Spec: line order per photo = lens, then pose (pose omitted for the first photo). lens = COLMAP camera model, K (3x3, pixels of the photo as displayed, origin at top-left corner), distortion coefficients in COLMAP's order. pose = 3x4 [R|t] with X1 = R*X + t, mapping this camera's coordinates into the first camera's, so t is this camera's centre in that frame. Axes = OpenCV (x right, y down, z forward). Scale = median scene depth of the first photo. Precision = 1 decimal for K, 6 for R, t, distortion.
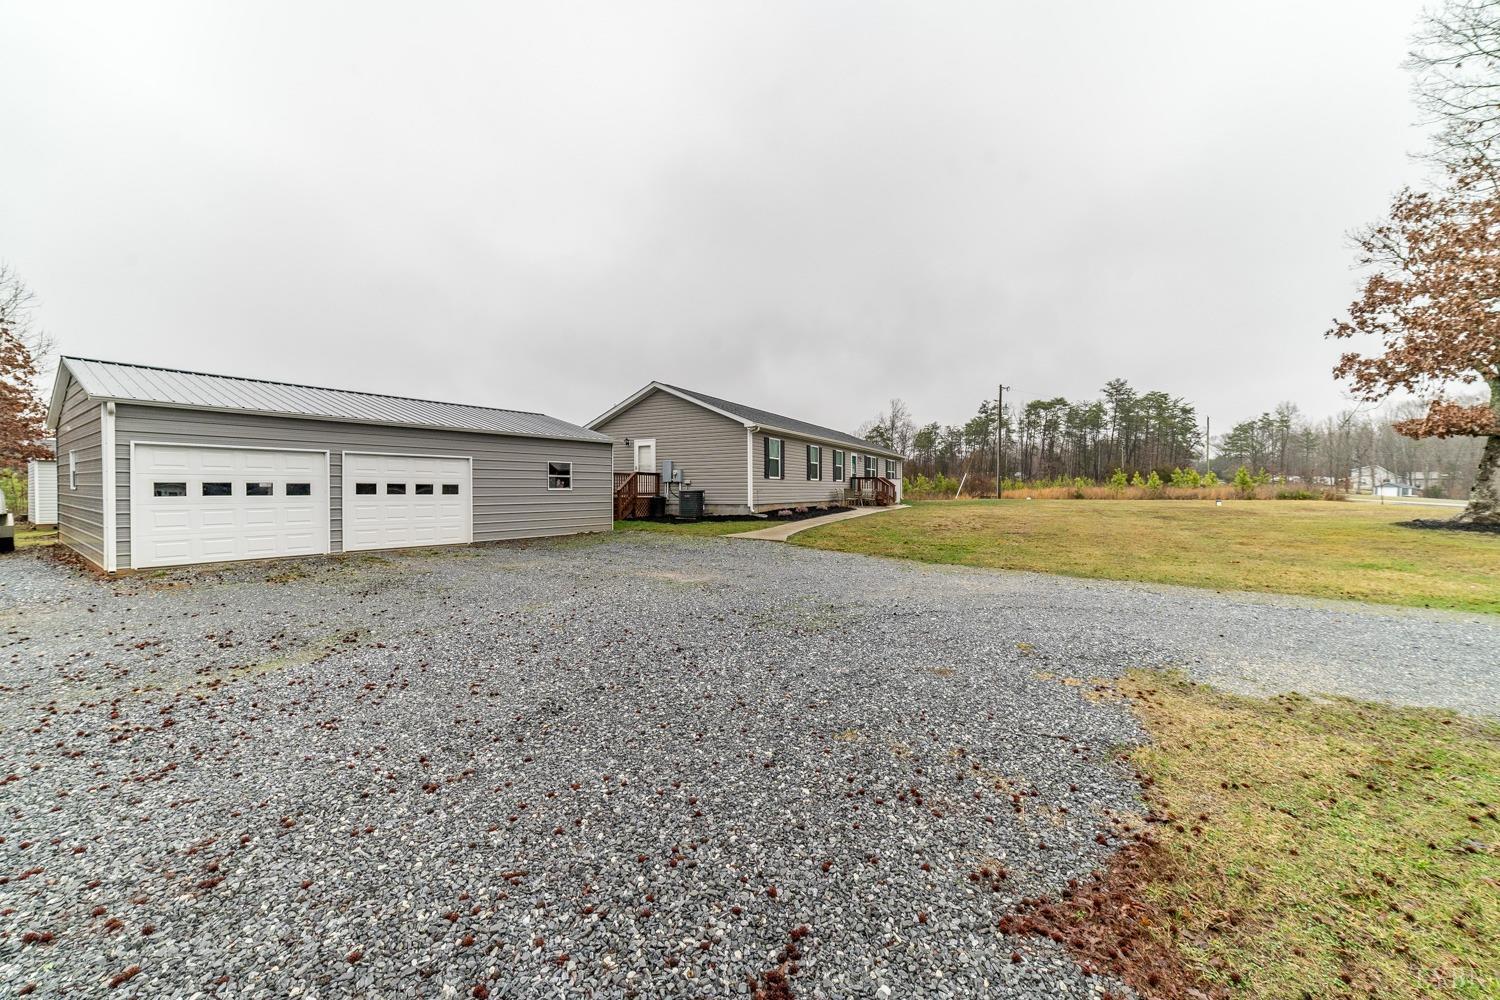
lens RADIAL K [[575.3, 0, 750.2], [0, 575.3, 489.0], [0, 0, 1]] dist [-0.013396, 0.005027]
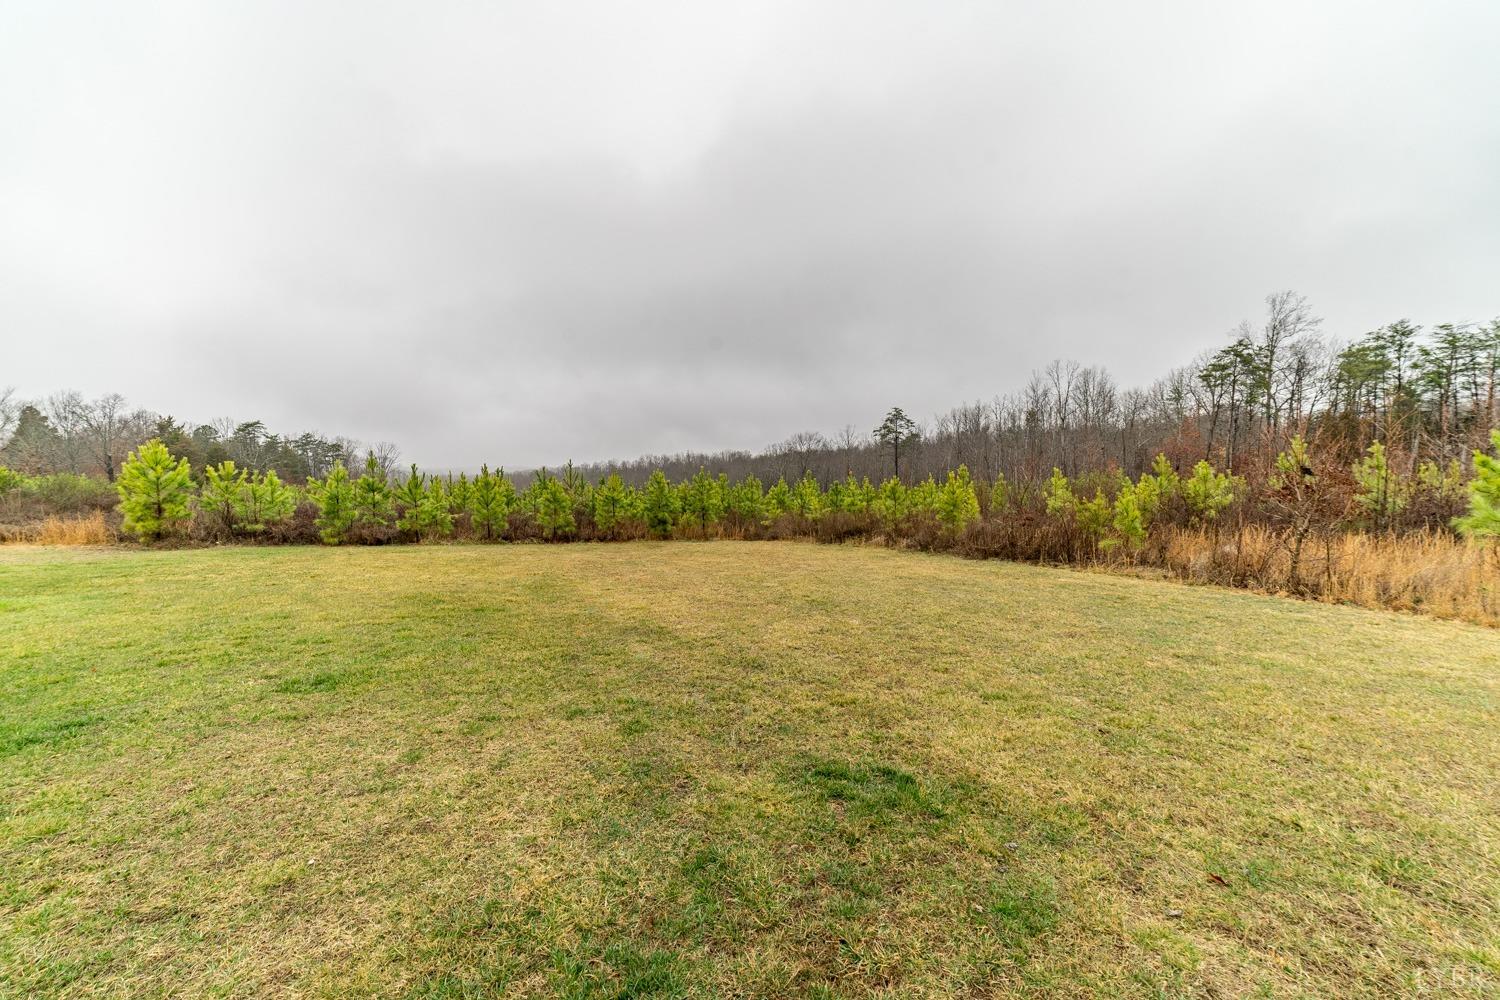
lens RADIAL K [[575.3, 0, 758.1], [0, 575.3, 497.7], [0, 0, 1]] dist [-0.013396, 0.005027]
pose [[0.897087, 0.005565, -0.441819, 0.499511], [0.010226, 0.999391, 0.033352, 0.011330], [0.441736, -0.034437, 0.896484, 2.661065]]
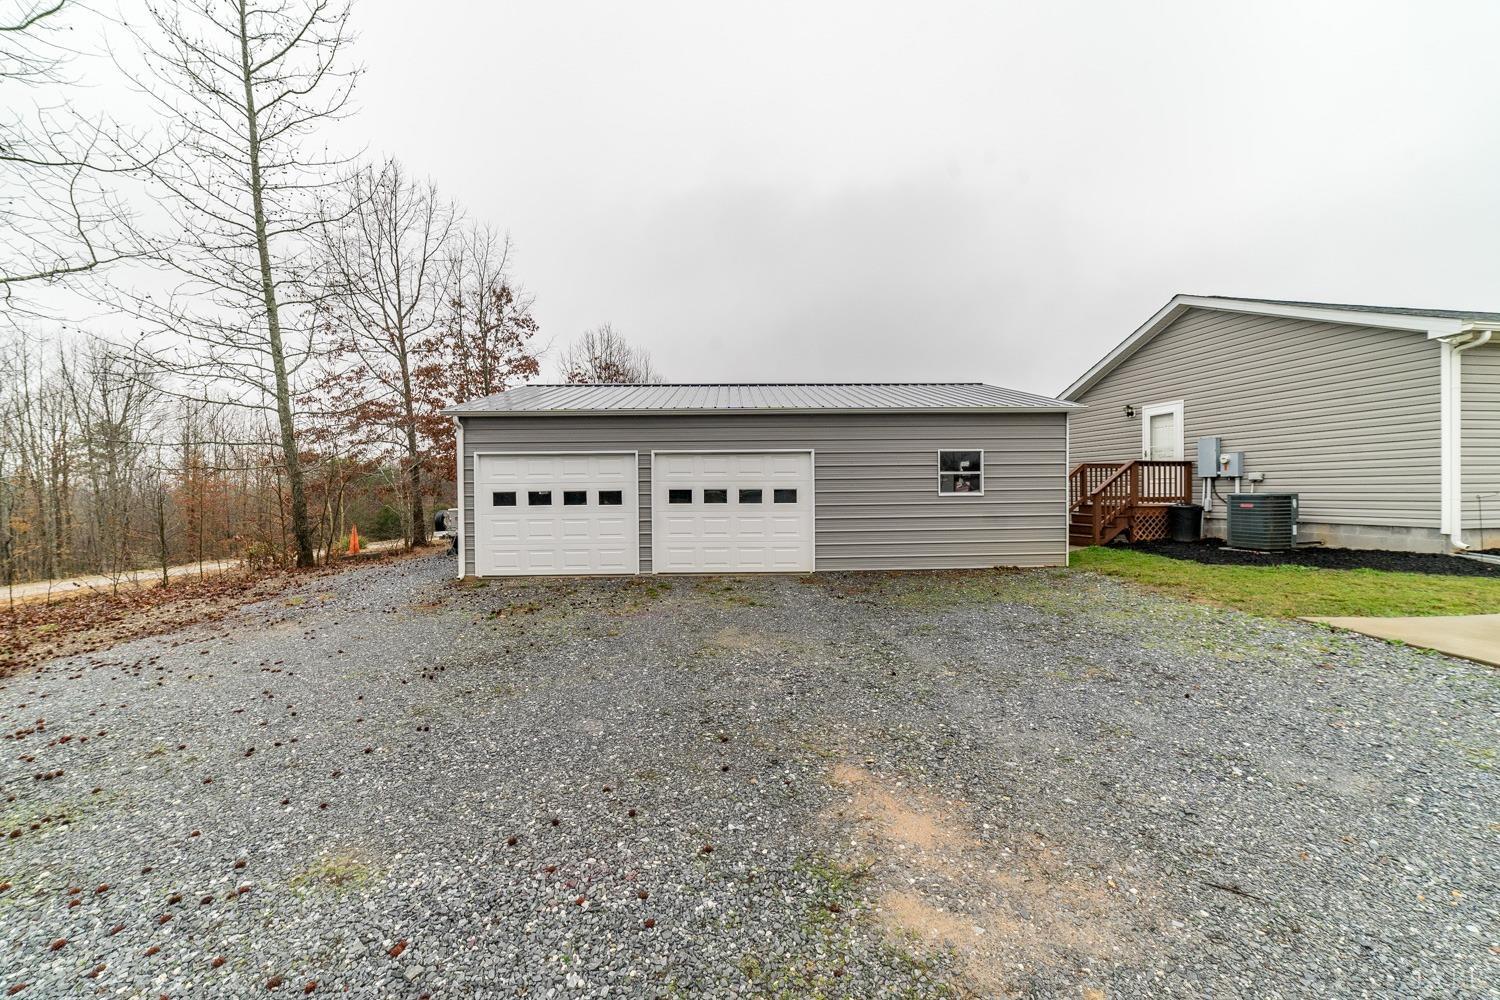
lens RADIAL K [[575.3, 0, 751.6], [0, 575.3, 494.1], [0, 0, 1]] dist [-0.013396, 0.005027]
pose [[0.609633, 0.002138, -0.792681, 0.020941], [0.010222, 0.999892, 0.010559, -0.008184], [0.792618, -0.014540, 0.609546, 0.436784]]
